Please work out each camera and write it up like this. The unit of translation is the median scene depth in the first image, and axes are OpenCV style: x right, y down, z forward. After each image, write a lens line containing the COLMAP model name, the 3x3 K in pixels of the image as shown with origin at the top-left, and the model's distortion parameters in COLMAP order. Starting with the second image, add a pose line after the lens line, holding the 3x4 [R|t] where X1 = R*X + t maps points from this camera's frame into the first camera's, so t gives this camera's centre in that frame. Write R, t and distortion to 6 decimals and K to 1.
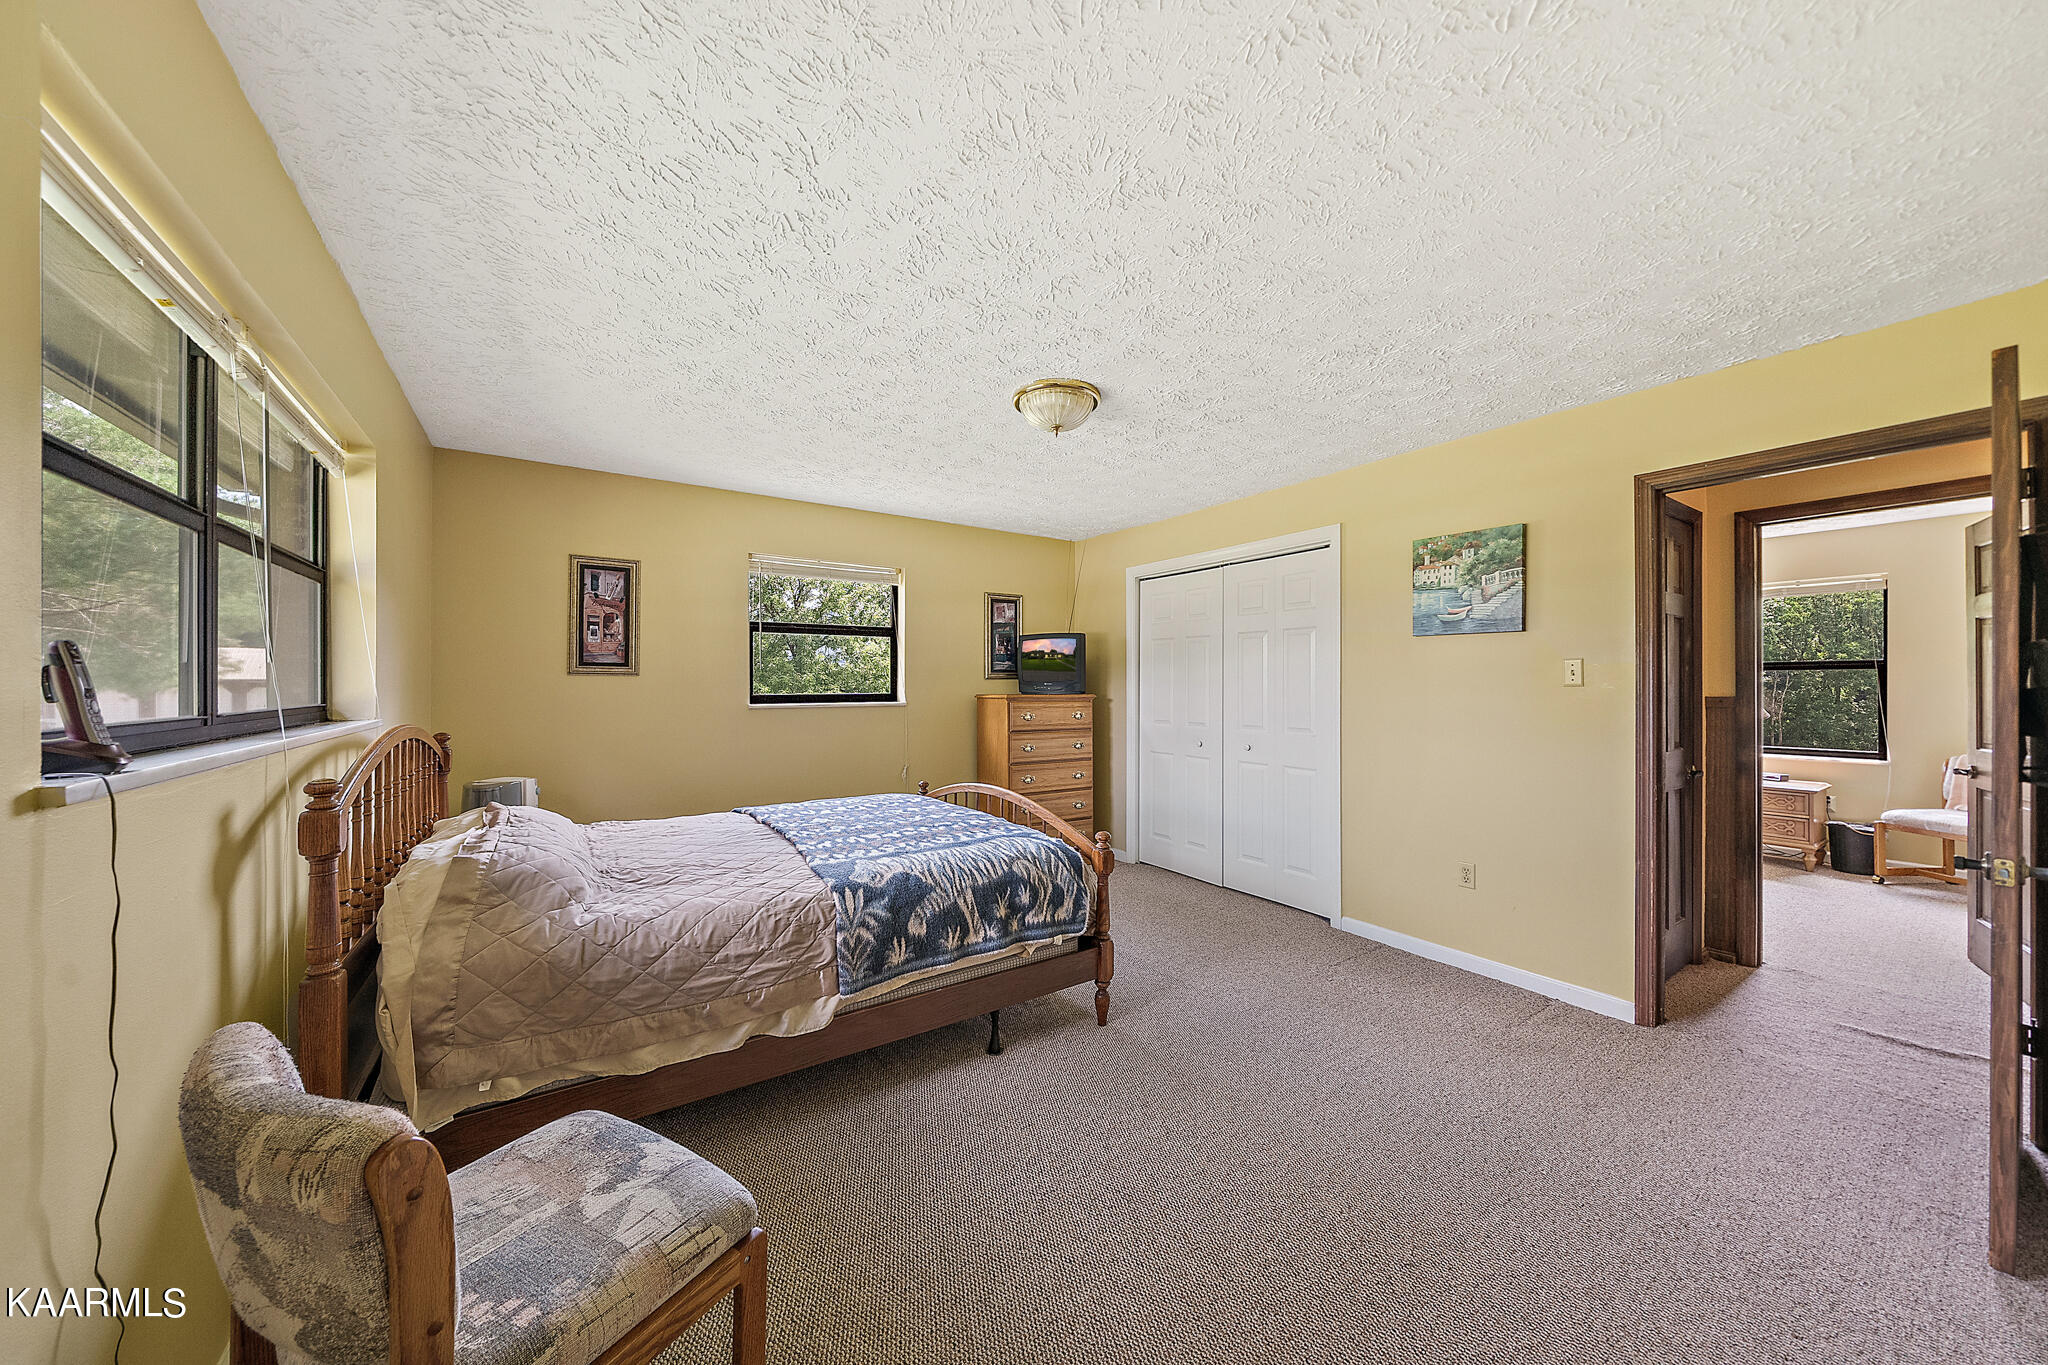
lens RADIAL K [[696.1, 0, 1019.6], [0, 696.1, 680.0], [0, 0, 1]] dist [-0.006897, 0.000079]
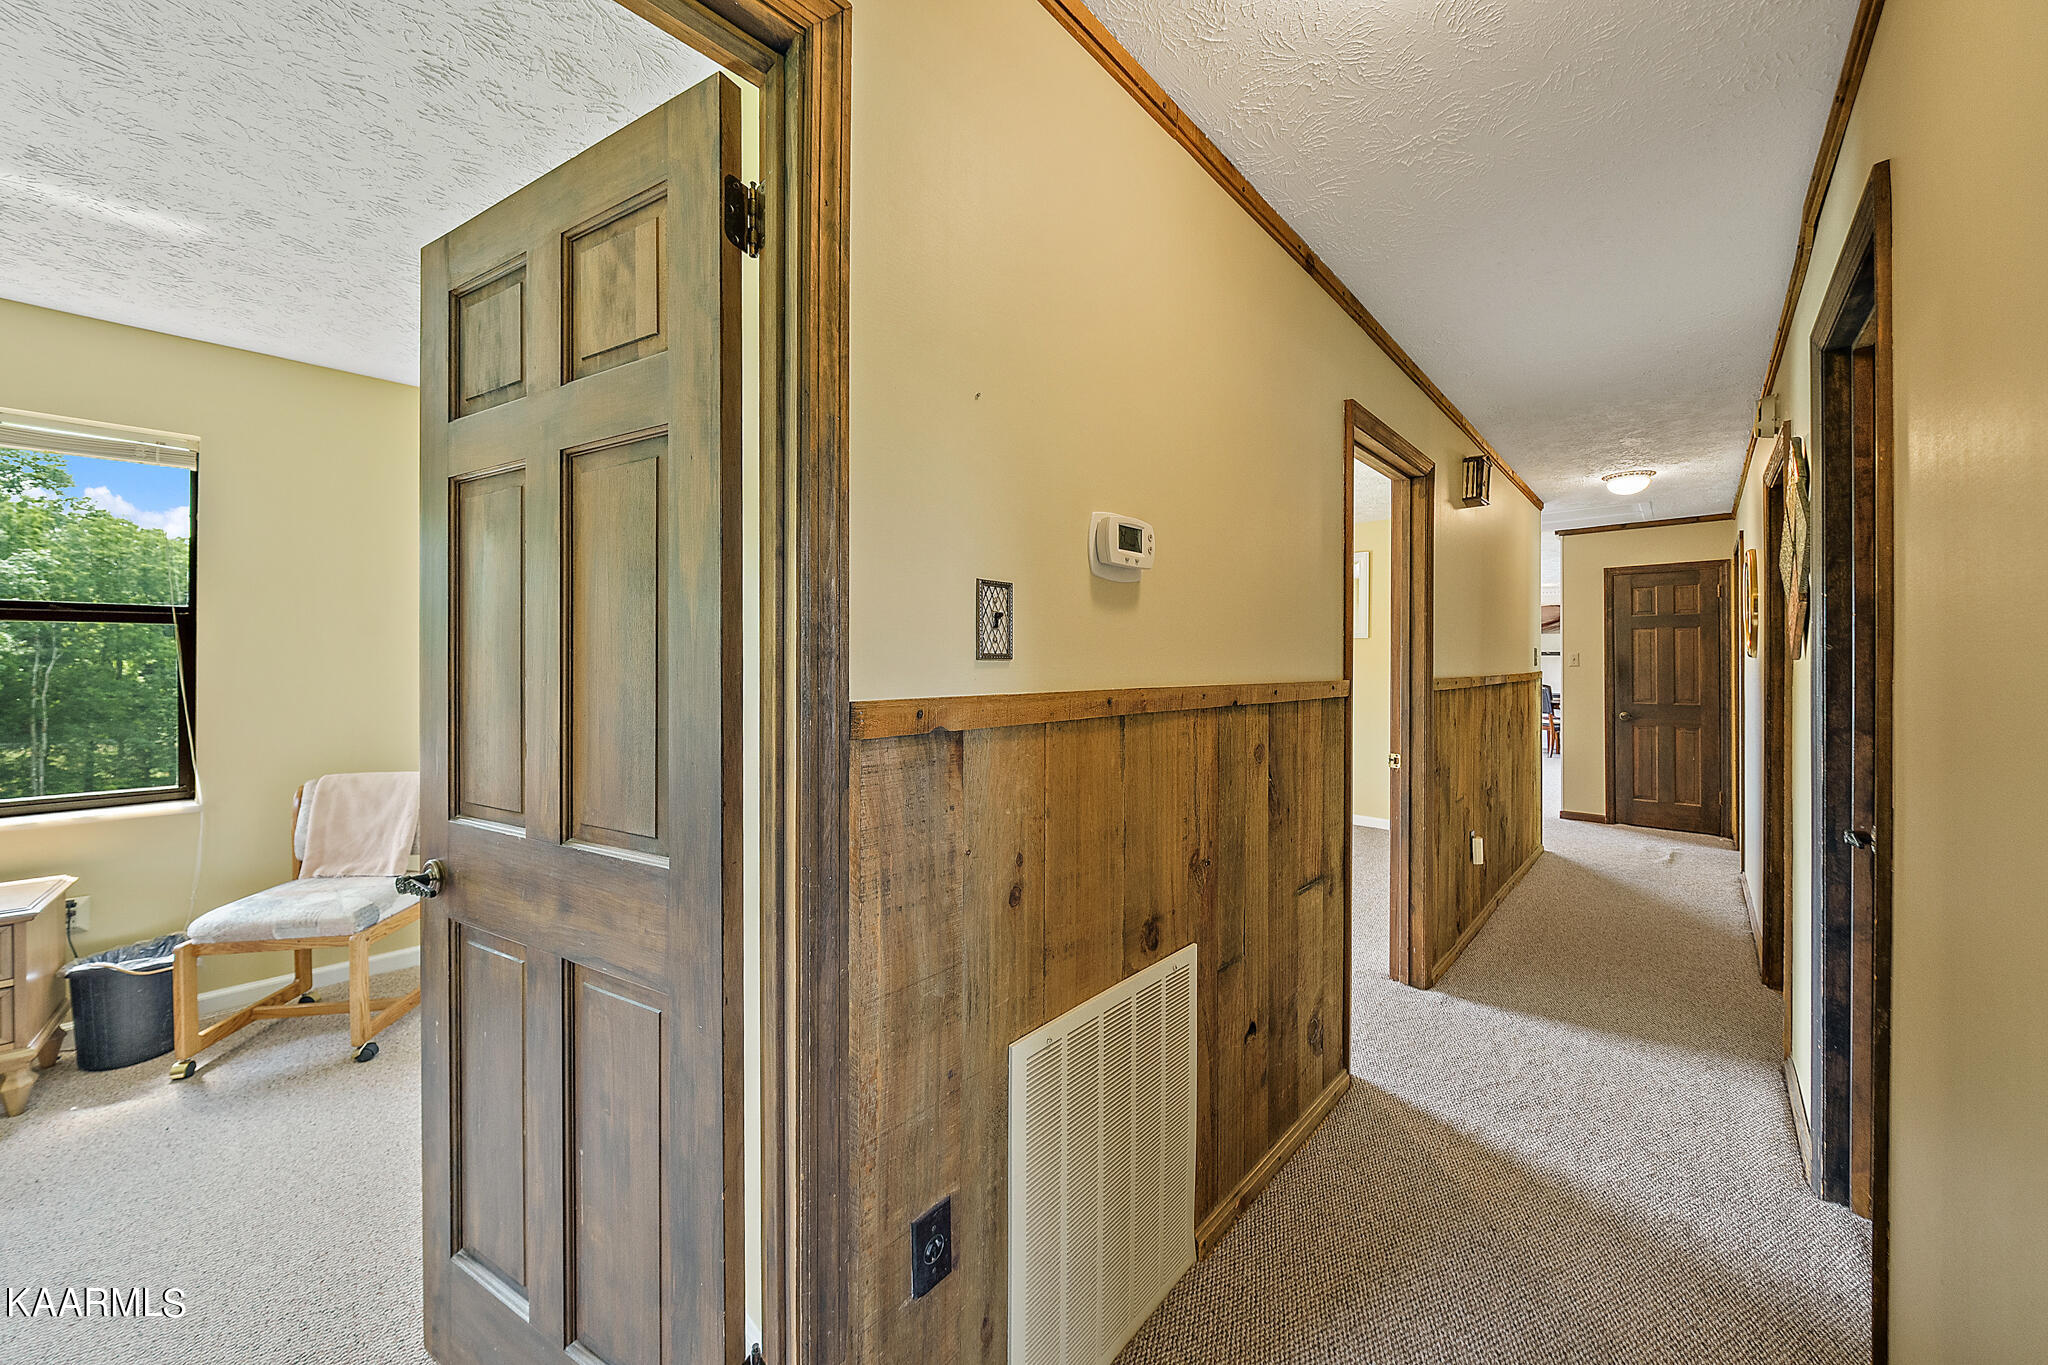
lens RADIAL K [[696.1, 0, 1024.4], [0, 696.1, 665.3], [0, 0, 1]] dist [-0.006897, 0.000079]
pose [[-0.217059, -0.009050, 0.976117, 0.606116], [-0.008585, 0.999936, 0.007361, 0.004631], [-0.976121, -0.006782, -0.217123, 0.493907]]
